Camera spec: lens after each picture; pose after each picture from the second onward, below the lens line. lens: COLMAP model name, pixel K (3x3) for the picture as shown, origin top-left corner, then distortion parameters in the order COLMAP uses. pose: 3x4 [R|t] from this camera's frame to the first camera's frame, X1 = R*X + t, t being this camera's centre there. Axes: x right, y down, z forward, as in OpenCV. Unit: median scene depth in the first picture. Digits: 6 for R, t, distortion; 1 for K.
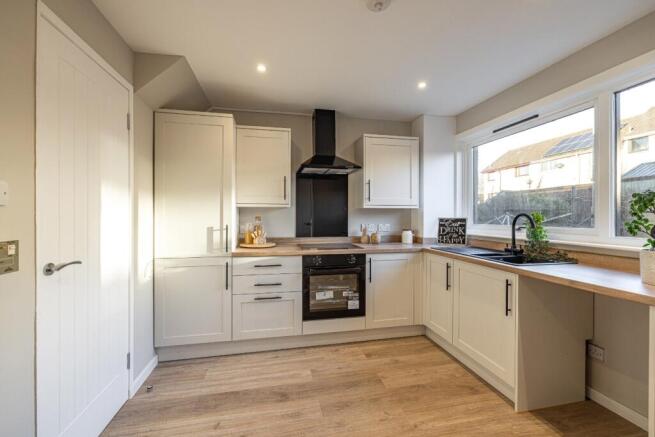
lens RADIAL K [[273.4, 0, 328.5], [0, 273.4, 215.2], [0, 0, 1]] dist [-0.003395, -0.000210]
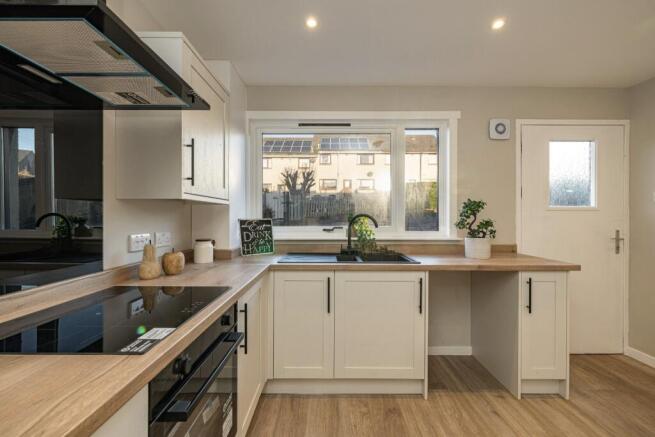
lens RADIAL K [[273.4, 0, 327.5], [0, 273.4, 217.0], [0, 0, 1]] dist [-0.003395, -0.000210]
pose [[0.214663, -0.002460, 0.976685, -0.254028], [-0.002807, 0.999991, 0.003136, 0.000955], [-0.976684, -0.003415, 0.214654, 0.667121]]
